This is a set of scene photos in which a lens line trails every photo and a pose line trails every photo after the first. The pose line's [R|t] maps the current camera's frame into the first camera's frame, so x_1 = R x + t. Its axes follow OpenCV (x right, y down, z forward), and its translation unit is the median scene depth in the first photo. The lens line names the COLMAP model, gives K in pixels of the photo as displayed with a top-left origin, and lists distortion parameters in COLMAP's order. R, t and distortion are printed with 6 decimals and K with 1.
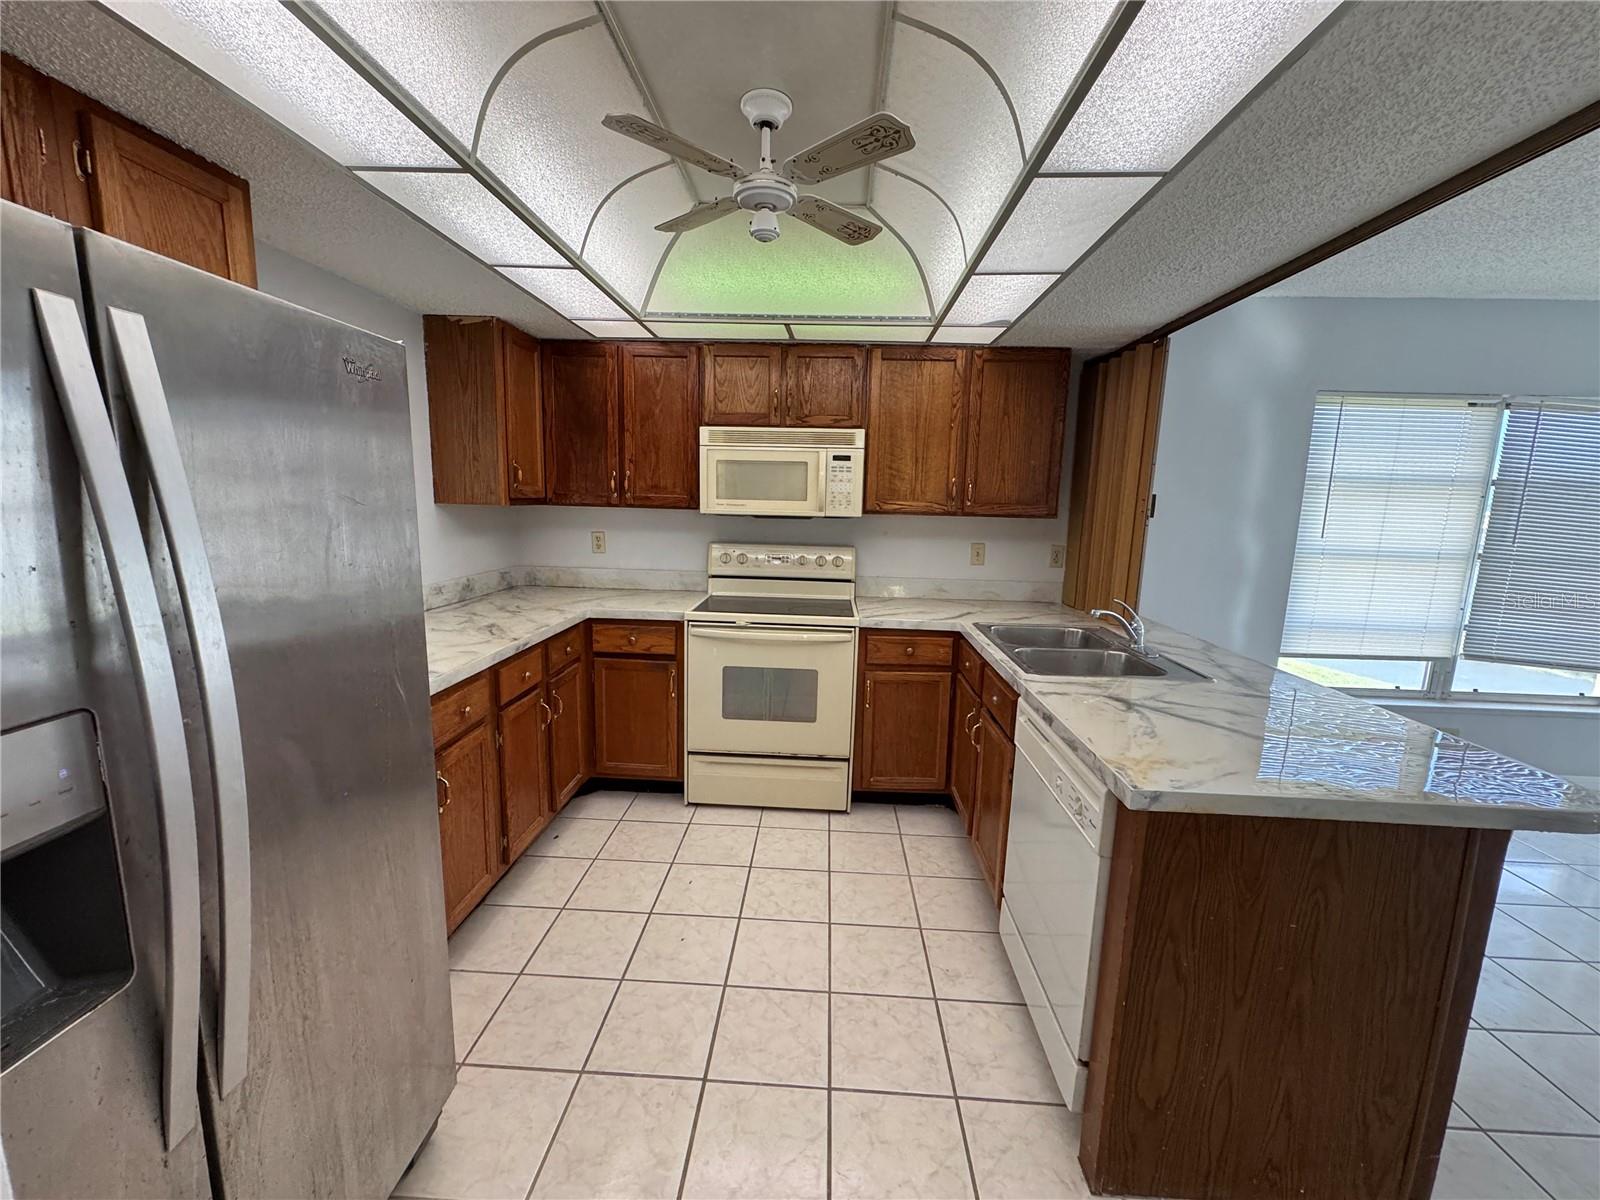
lens RADIAL K [[635.8, 0, 800.0], [0, 635.8, 600.0], [0, 0, 1]] dist [0.001103, 0.000059]
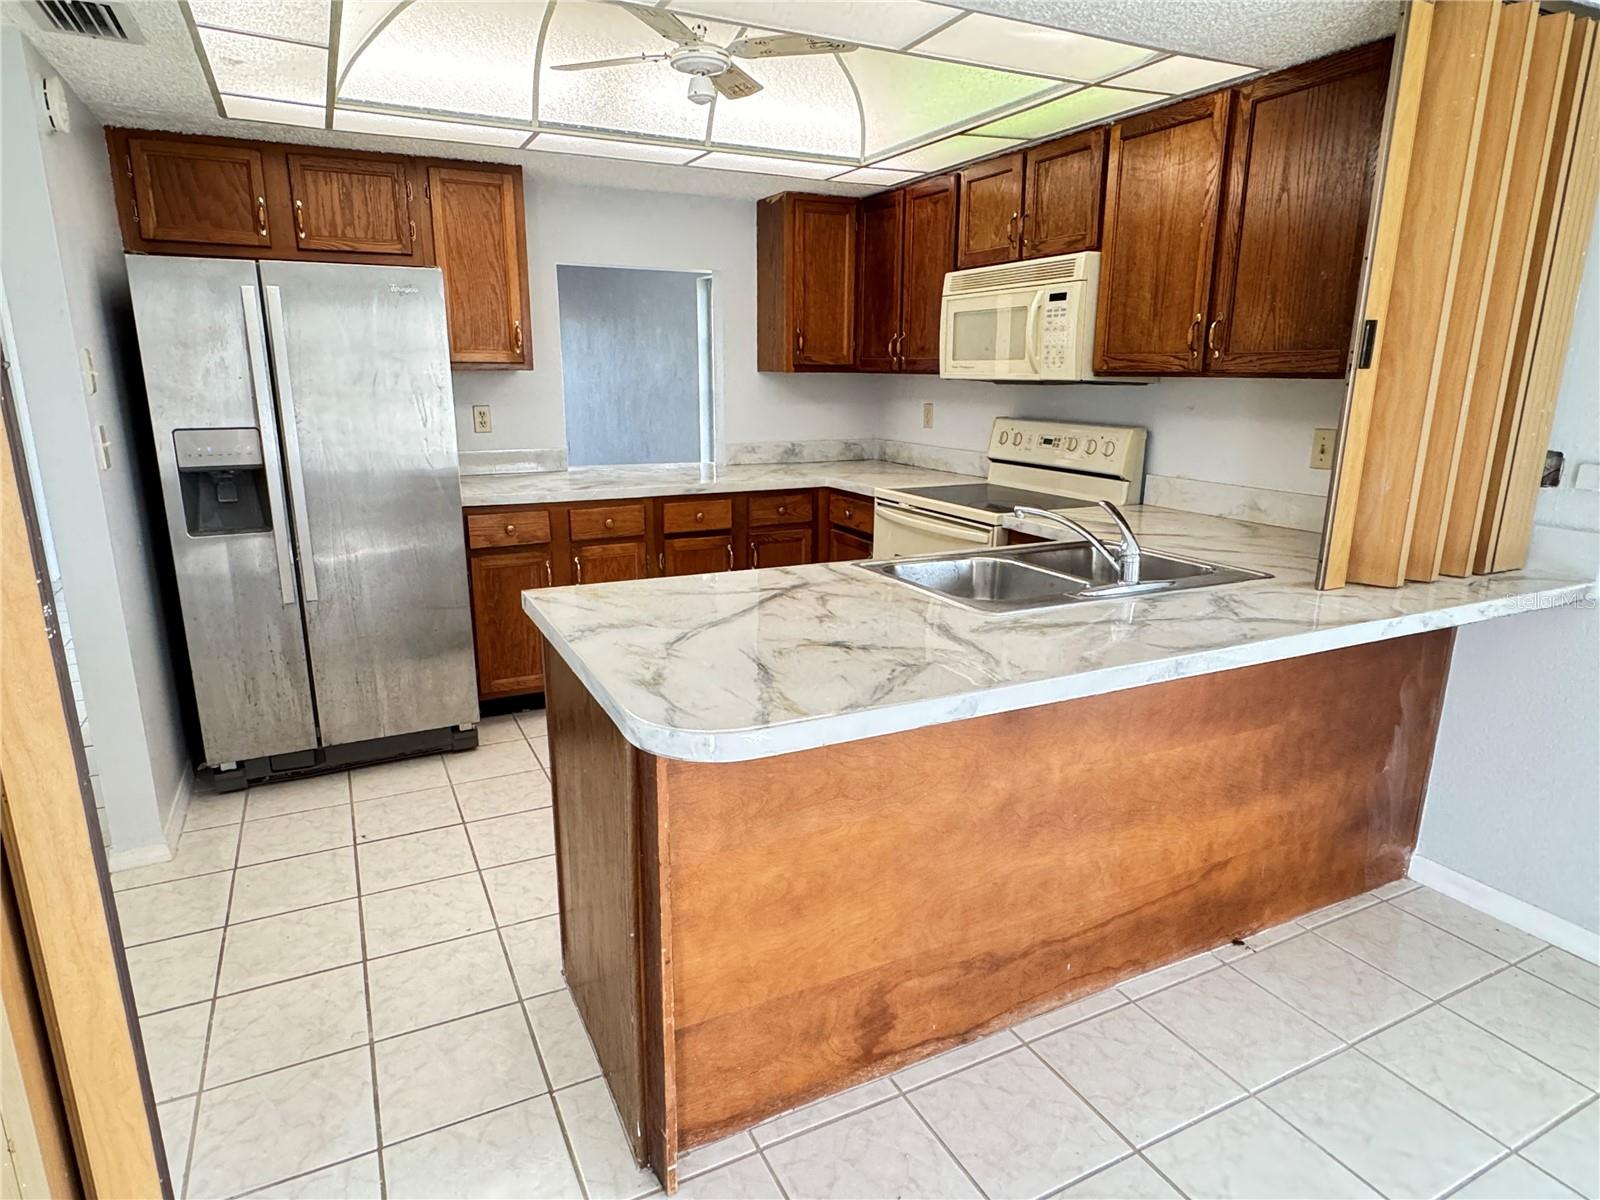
lens RADIAL K [[928.7, 0, 800.0], [0, 928.7, 600.0], [0, 0, 1]] dist [0.002099, 0.000162]
pose [[0.492934, 0.188062, -0.849499, 0.872212], [-0.133266, 0.981159, 0.139879, 0.004840], [0.859800, 0.044258, 0.508709, 0.228677]]
